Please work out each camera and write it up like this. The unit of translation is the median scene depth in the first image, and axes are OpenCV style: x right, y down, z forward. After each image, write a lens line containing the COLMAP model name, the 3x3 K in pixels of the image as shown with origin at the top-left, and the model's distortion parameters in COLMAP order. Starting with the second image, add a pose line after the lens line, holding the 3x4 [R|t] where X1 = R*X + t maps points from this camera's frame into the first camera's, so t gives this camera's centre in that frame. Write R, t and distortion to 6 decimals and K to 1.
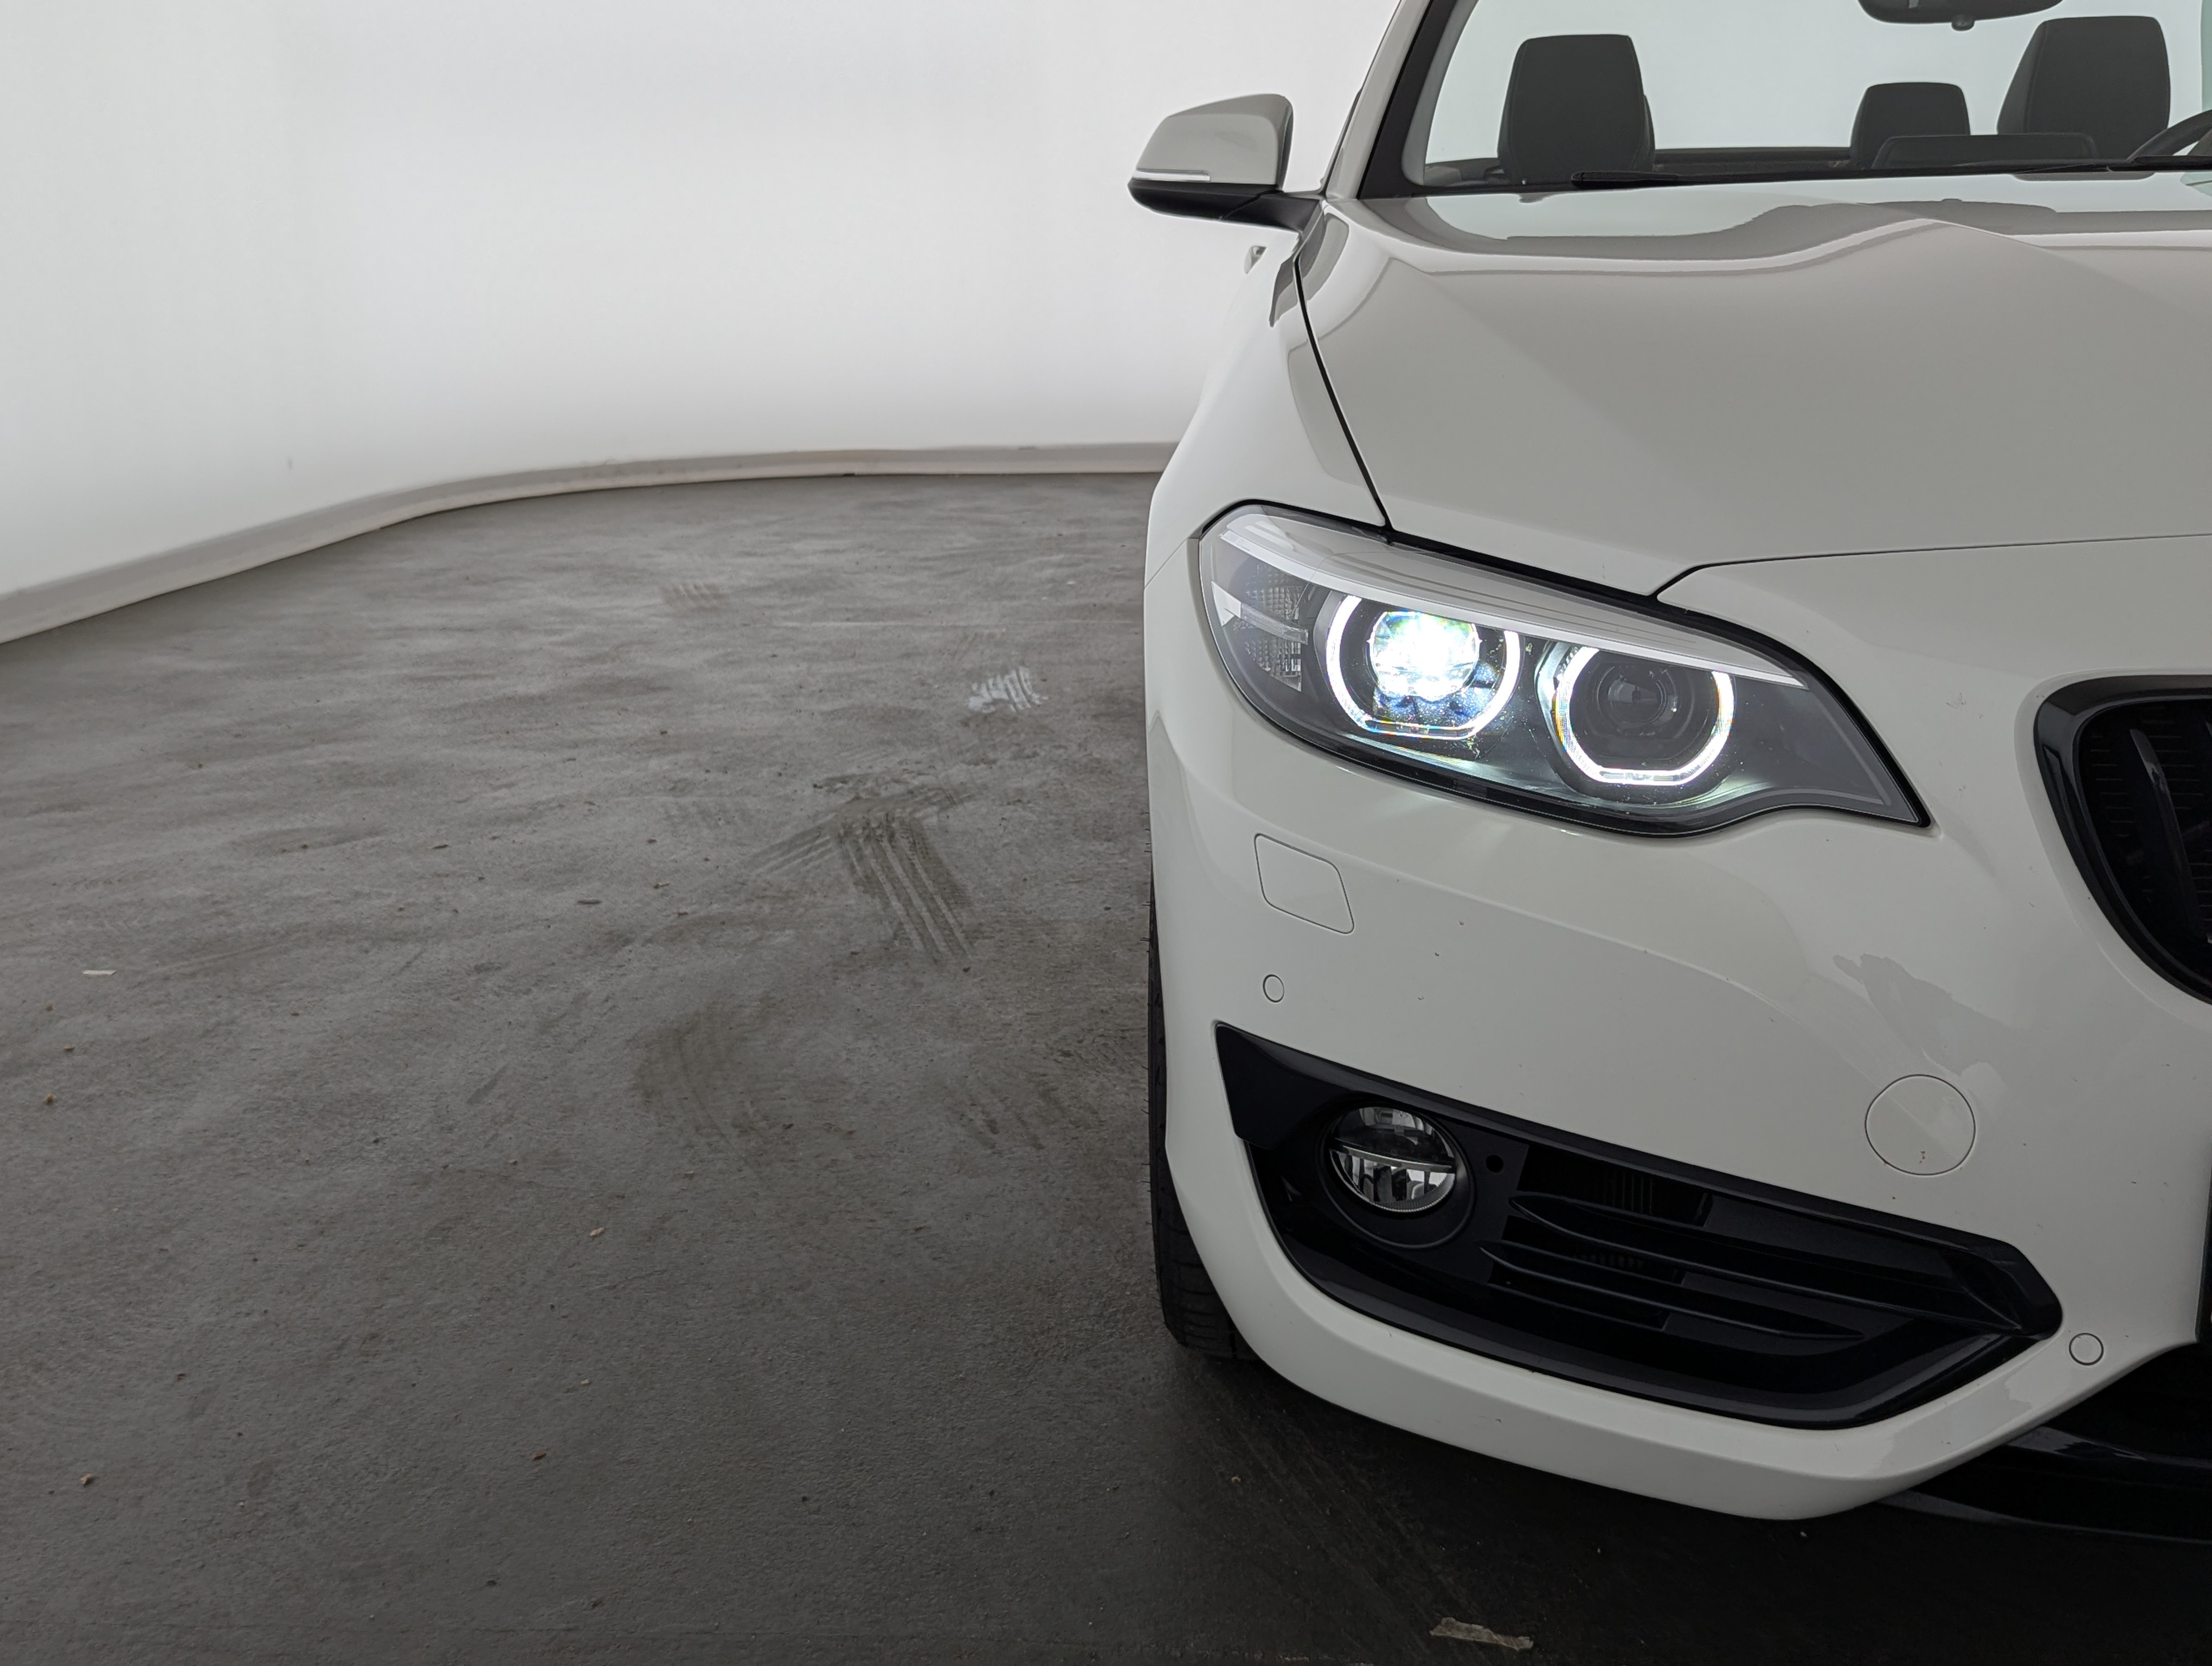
lens RADIAL K [[2438.8, 0, 1106.0], [0, 2438.8, 833.0], [0, 0, 1]] dist [0.079566, -0.195138]
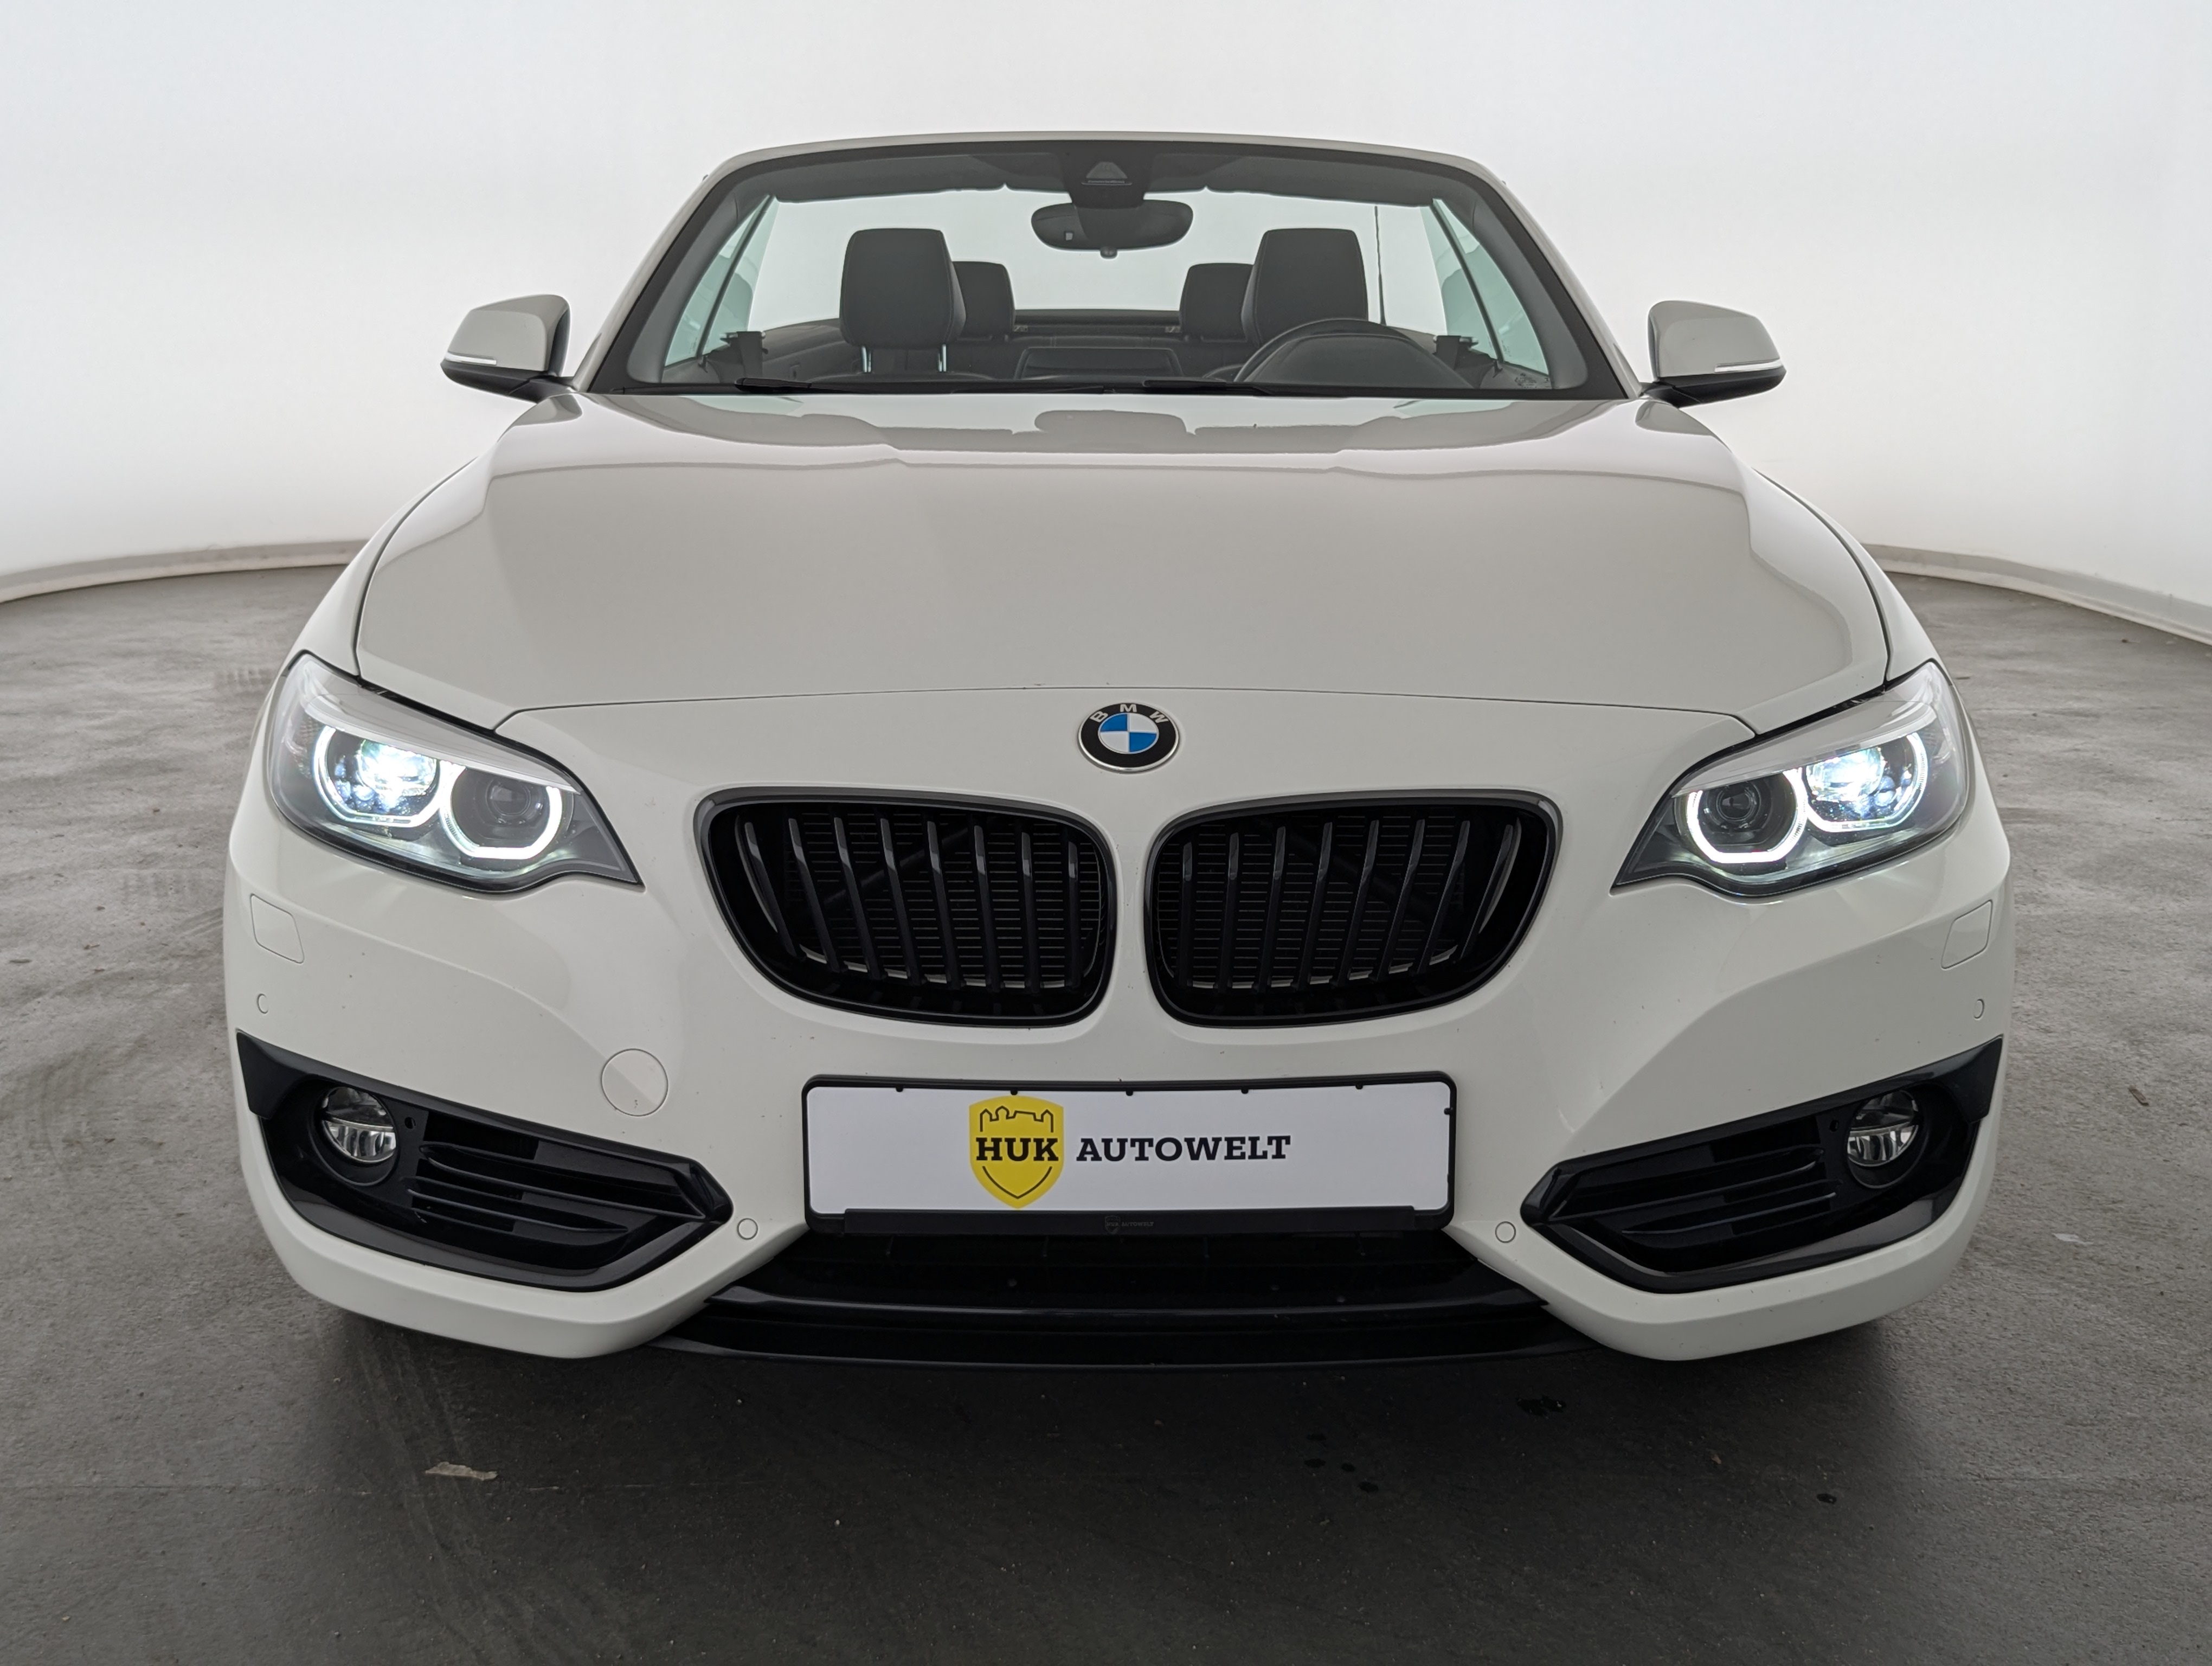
lens RADIAL K [[2438.8, 0, 1106.0], [0, 2438.8, 833.0], [0, 0, 1]] dist [0.079566, -0.195138]
pose [[0.994554, -0.004769, 0.104110, 0.205102], [0.007628, 0.999604, -0.027082, 0.003674], [-0.103939, 0.027729, 0.994197, -0.234634]]
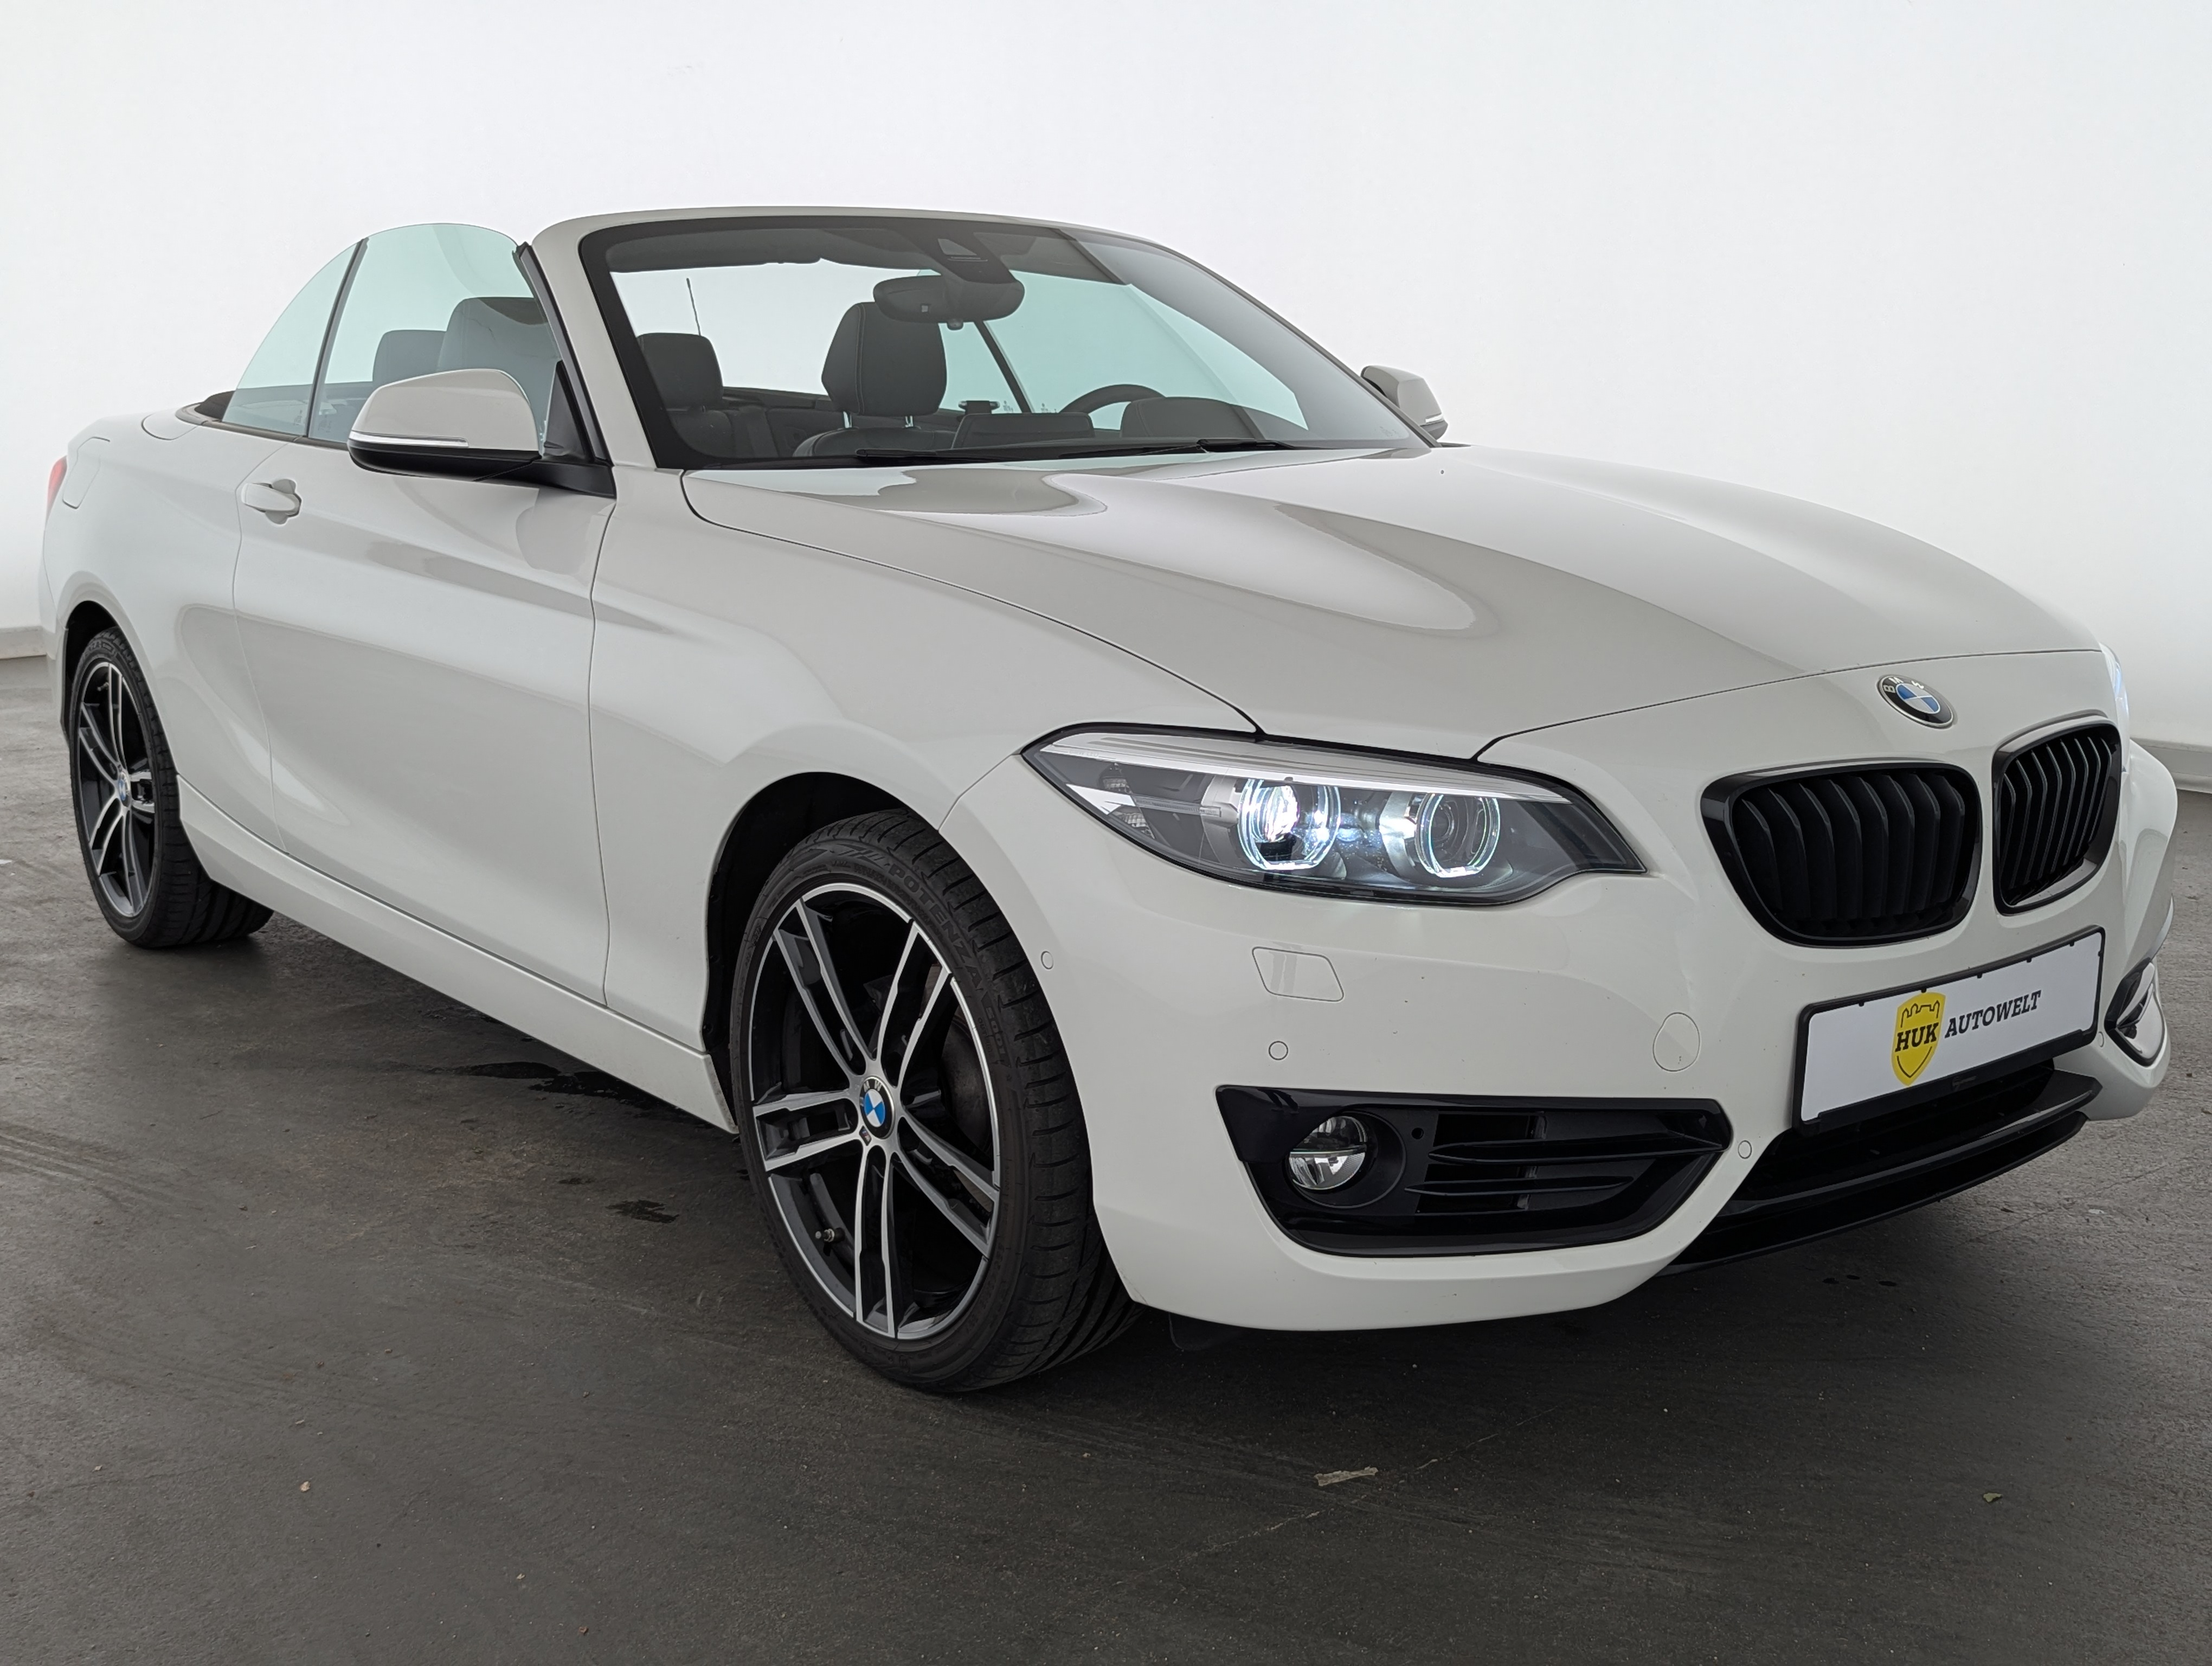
lens RADIAL K [[2438.8, 0, 1106.0], [0, 2438.8, 833.0], [0, 0, 1]] dist [0.079566, -0.195138]
pose [[0.733039, -0.122471, 0.669070, -0.492428], [0.161670, 0.986839, 0.003510, -0.043831], [-0.660694, 0.105595, 0.743191, -0.018901]]
